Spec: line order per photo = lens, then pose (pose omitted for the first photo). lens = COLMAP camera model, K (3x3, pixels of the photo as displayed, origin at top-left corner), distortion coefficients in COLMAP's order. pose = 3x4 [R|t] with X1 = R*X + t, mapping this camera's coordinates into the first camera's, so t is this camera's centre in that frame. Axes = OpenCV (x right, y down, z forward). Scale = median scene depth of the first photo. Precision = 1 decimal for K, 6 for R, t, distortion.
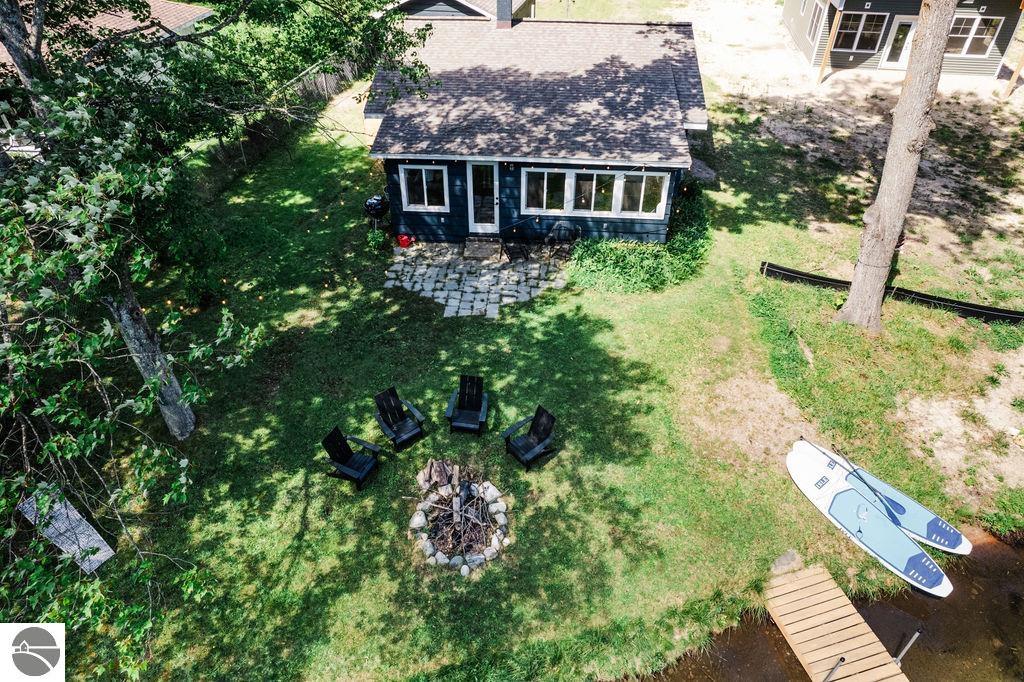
lens RADIAL K [[659.7, 0, 512.0], [0, 659.7, 341.0], [0, 0, 1]] dist [-0.075226, 0.068335]
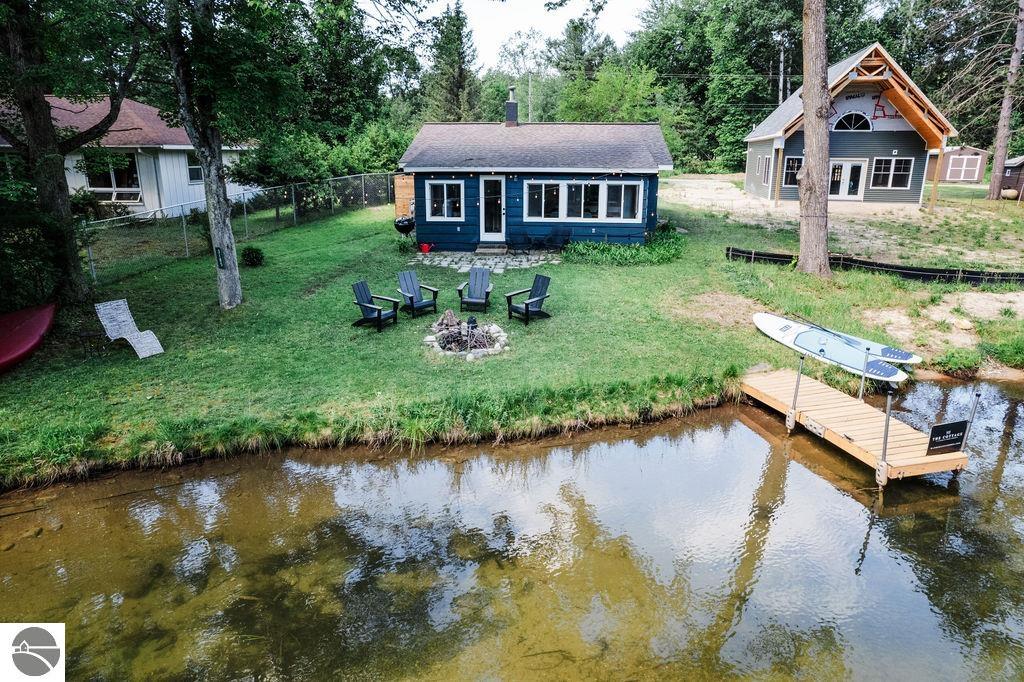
lens RADIAL K [[659.7, 0, 512.0], [0, 659.7, 341.0], [0, 0, 1]] dist [-0.075226, 0.068335]
pose [[0.999901, 0.005191, -0.013062, 0.009754], [-0.009723, 0.926527, -0.376102, 0.487137], [0.010149, 0.376191, 0.926486, -0.039913]]
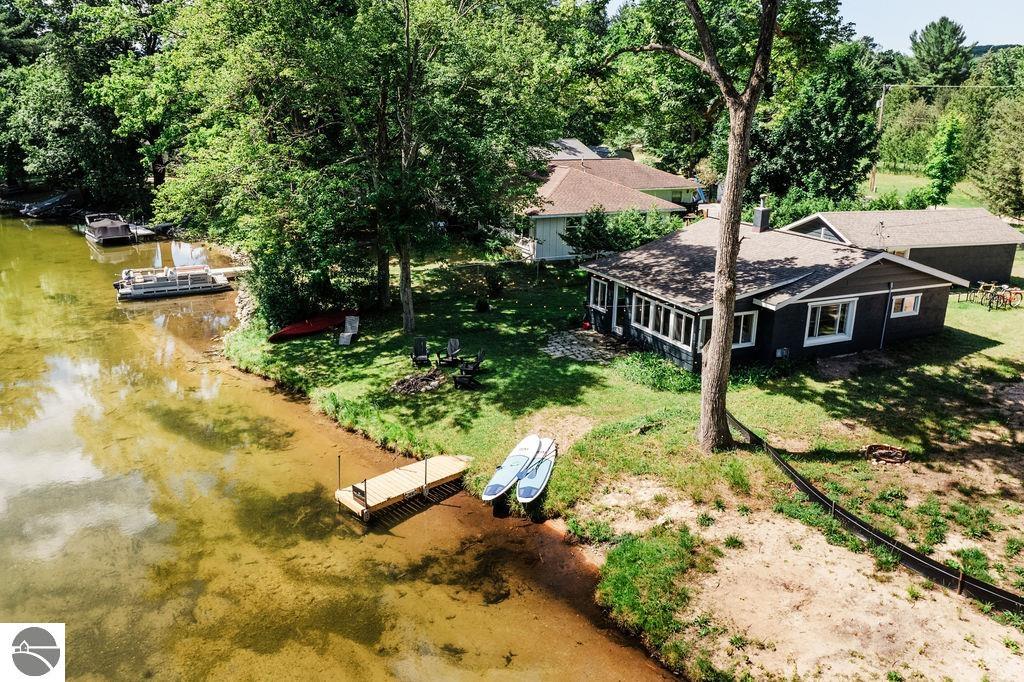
lens RADIAL K [[757.0, 0, 455.0], [0, 757.0, 337.1], [0, 0, 1]] dist [-0.026645, -0.005267]
pose [[0.419594, 0.259998, -0.869679, 1.392673], [-0.560227, 0.828027, -0.022747, 0.093252], [0.714203, 0.496762, 0.493093, -0.109074]]
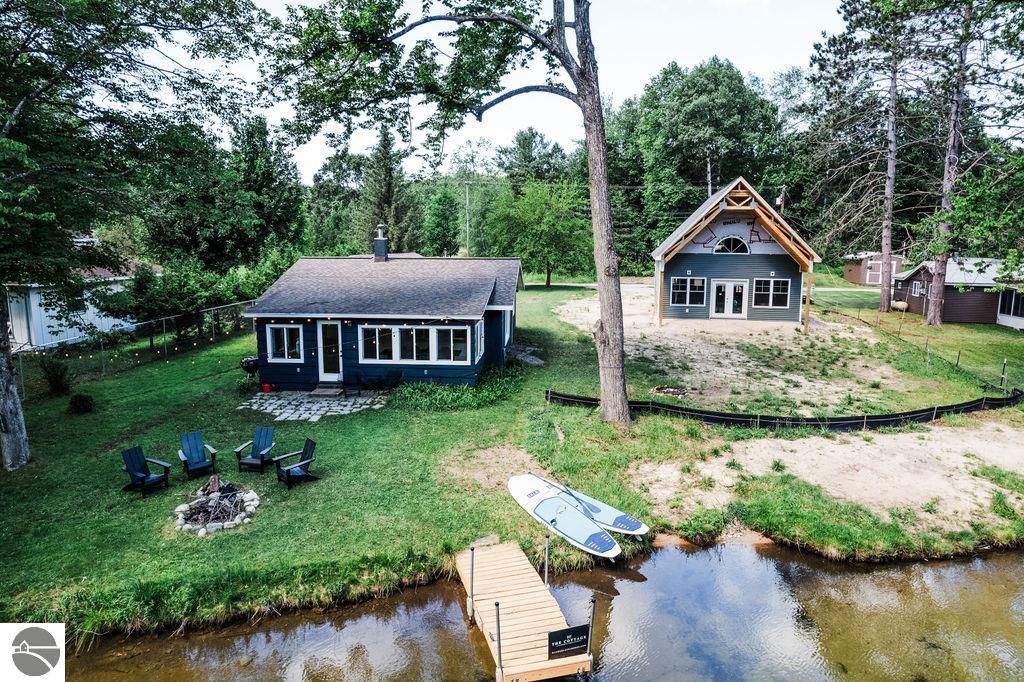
lens RADIAL K [[659.7, 0, 512.0], [0, 659.7, 341.0], [0, 0, 1]] dist [-0.075226, 0.068335]
pose [[0.999975, 0.000907, 0.006989, 0.311085], [0.002640, 0.871274, -0.490789, 0.405660], [-0.006535, 0.490795, 0.871250, -0.124608]]
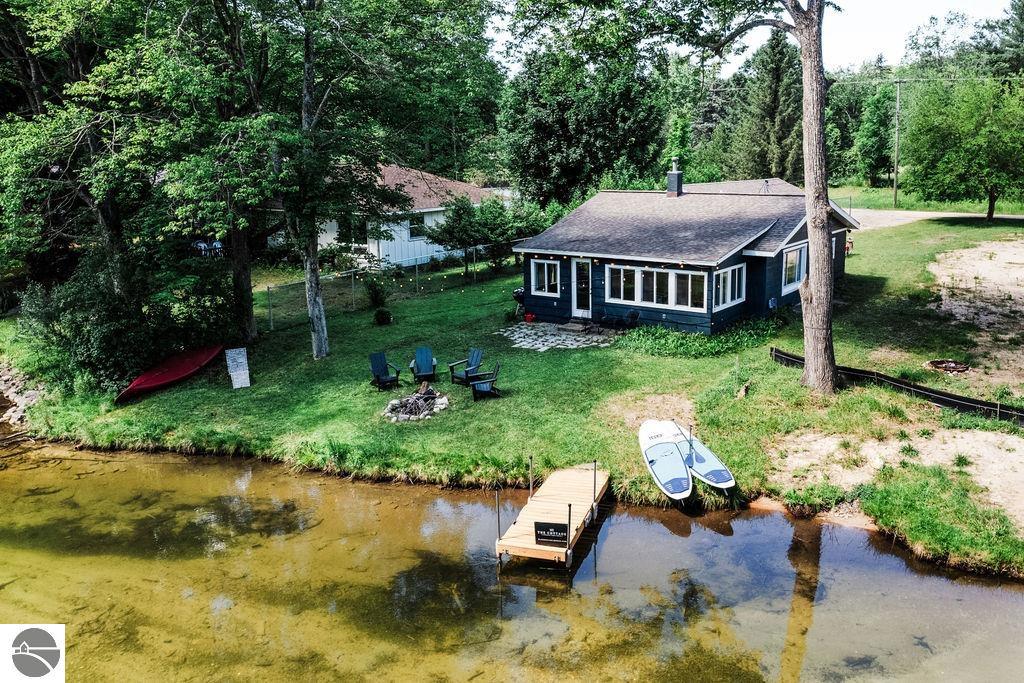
lens RADIAL K [[840.4, 0, 534.4], [0, 840.4, 309.4], [0, 0, 1]] dist [-0.014164, -0.086062]
pose [[0.840427, 0.084371, -0.535317, 0.813930], [-0.317045, 0.877667, -0.359420, 0.474967], [0.439505, 0.471786, 0.764364, -0.324793]]
